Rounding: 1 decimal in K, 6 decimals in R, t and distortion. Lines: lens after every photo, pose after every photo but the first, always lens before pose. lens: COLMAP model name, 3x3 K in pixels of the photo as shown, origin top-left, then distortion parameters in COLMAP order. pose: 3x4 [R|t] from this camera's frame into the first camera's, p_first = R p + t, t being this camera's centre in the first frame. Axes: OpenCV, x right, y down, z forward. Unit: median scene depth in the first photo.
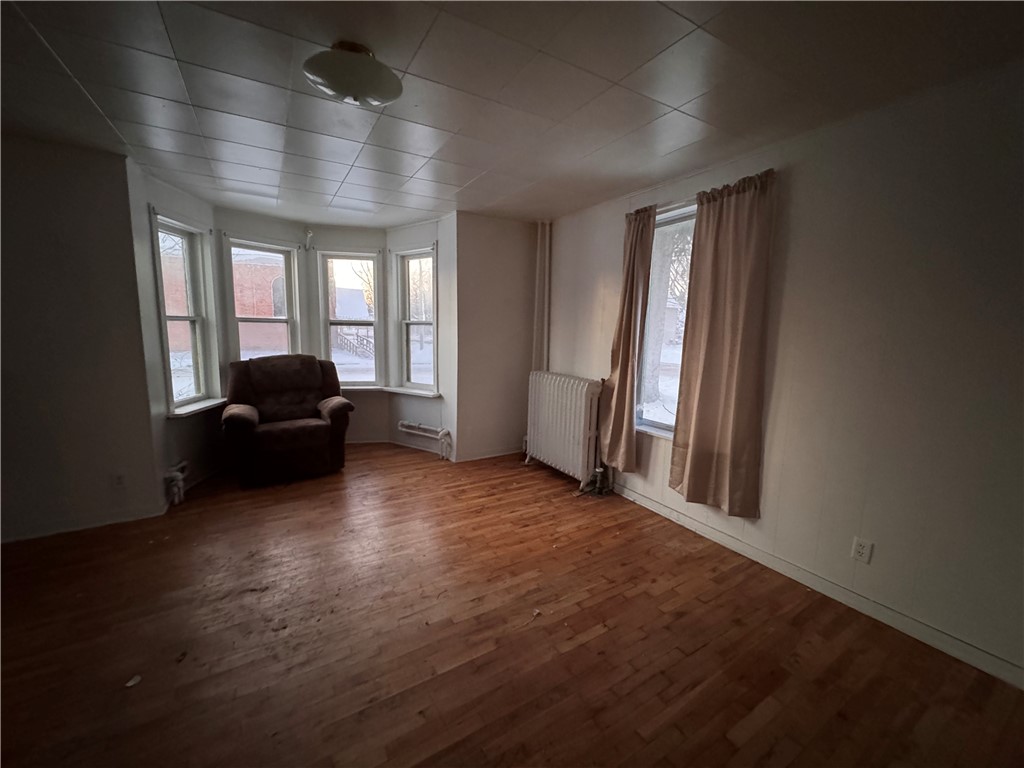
lens RADIAL K [[407.1, 0, 513.2], [0, 407.1, 381.8], [0, 0, 1]] dist [-0.003440, 0.000522]
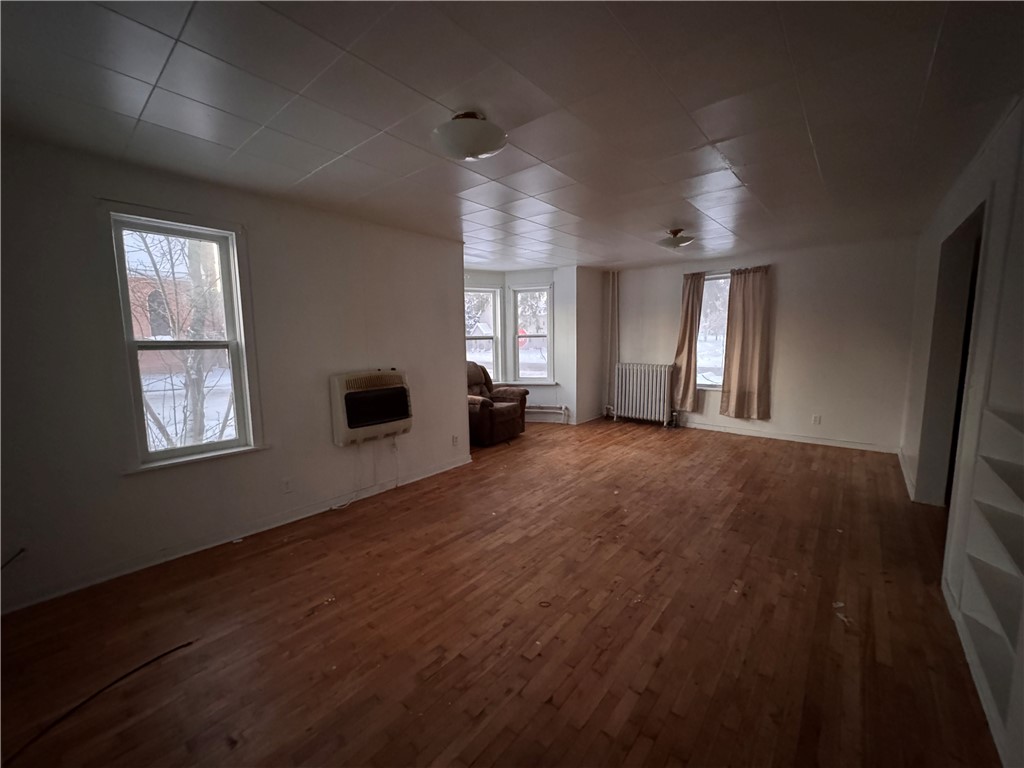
lens RADIAL K [[407.1, 0, 512.0], [0, 407.1, 383.6], [0, 0, 1]] dist [-0.003440, 0.000522]
pose [[0.949707, -0.071331, 0.304909, -1.025368], [0.075941, 0.997107, -0.003270, 0.034839], [-0.303794, 0.026260, 0.952376, -0.505069]]
